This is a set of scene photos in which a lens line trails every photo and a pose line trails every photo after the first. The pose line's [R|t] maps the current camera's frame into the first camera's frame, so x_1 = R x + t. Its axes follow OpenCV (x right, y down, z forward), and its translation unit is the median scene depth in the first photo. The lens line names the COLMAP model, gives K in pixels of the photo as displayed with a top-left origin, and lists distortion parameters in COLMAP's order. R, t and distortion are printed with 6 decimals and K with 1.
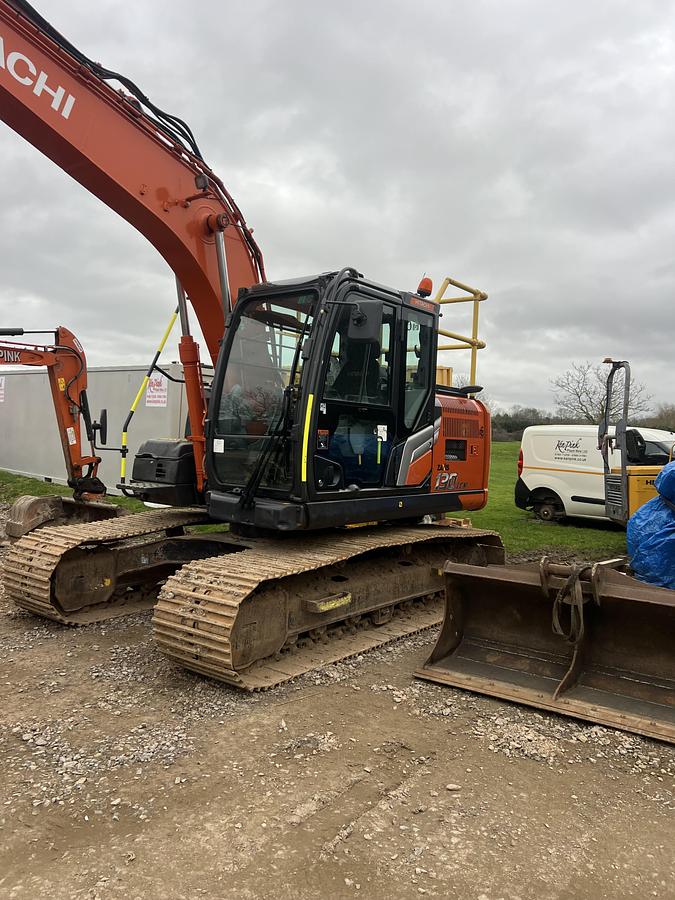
lens RADIAL K [[676.1, 0, 344.9], [0, 676.1, 444.4], [0, 0, 1]] dist [0.059518, -0.050119]
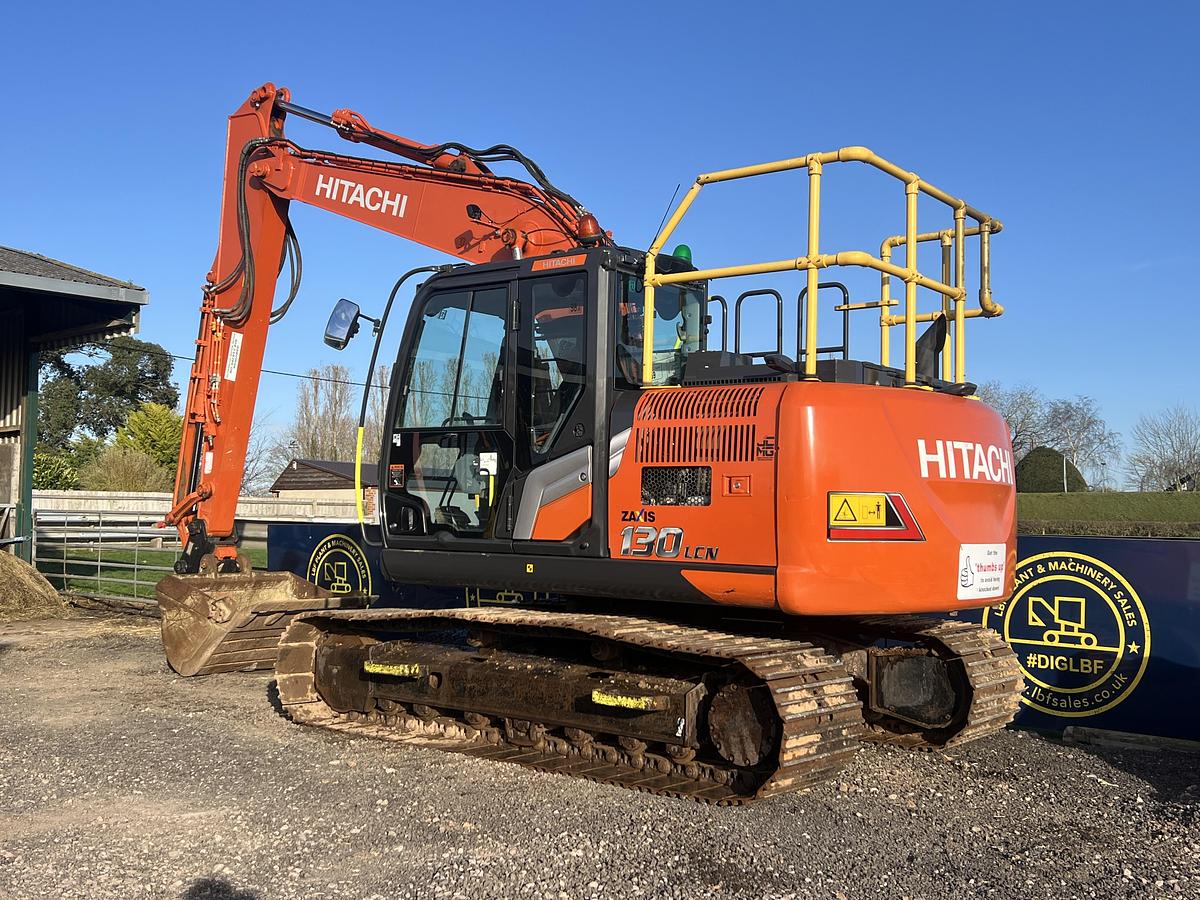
lens RADIAL K [[1279.5, 0, 663.4], [0, 1279.5, 440.7], [0, 0, 1]] dist [0.194419, -0.002755]
pose [[-0.002597, -0.091248, -0.995825, 1.586685], [0.000488, 0.995828, -0.091250, 0.089576], [0.999997, -0.000723, -0.002541, 1.325987]]
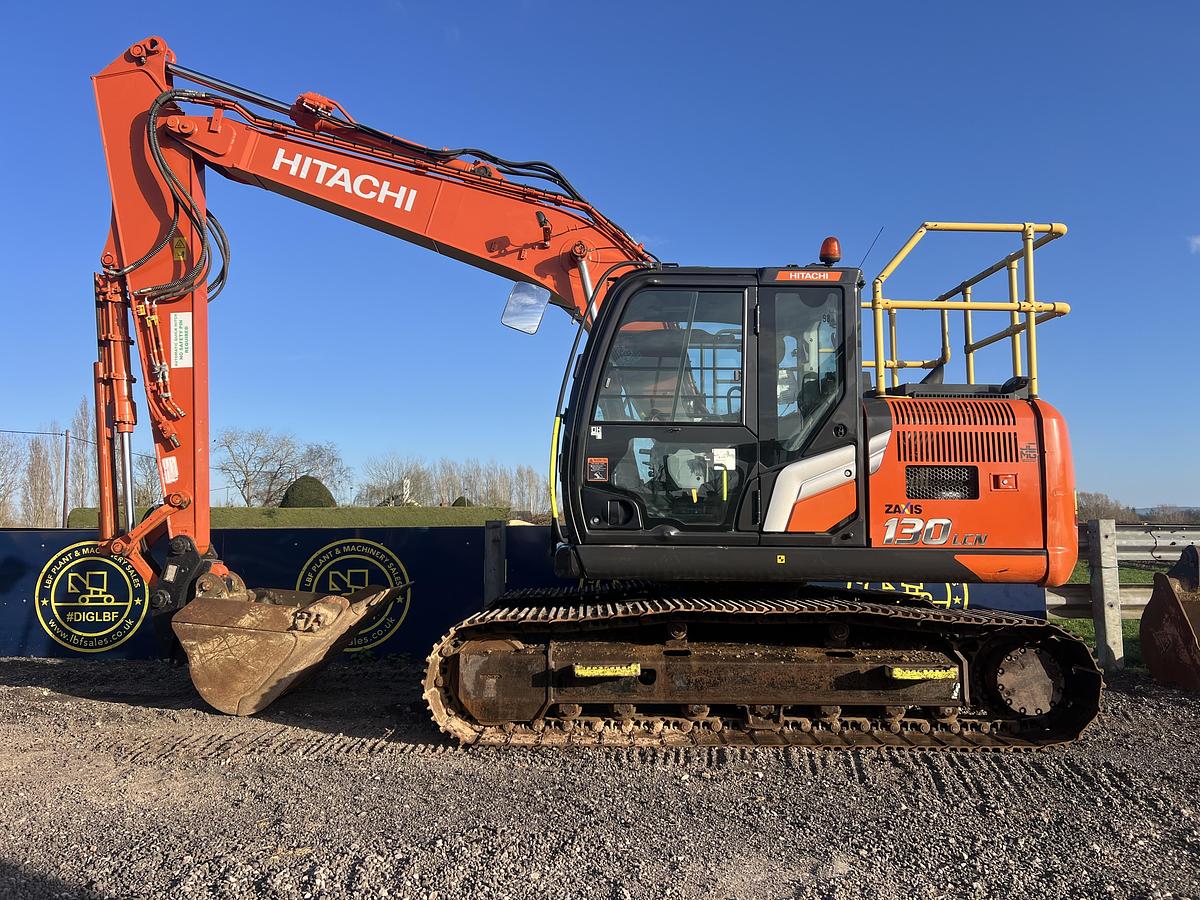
lens RADIAL K [[844.0, 0, 600.0], [0, 844.0, 450.0], [0, 0, 1]] dist [0.065936, -0.049352]
pose [[0.634265, -0.102260, -0.766323, 0.761427], [0.035272, 0.994009, -0.103449, 0.067185], [0.772310, 0.038584, 0.634073, 0.338878]]
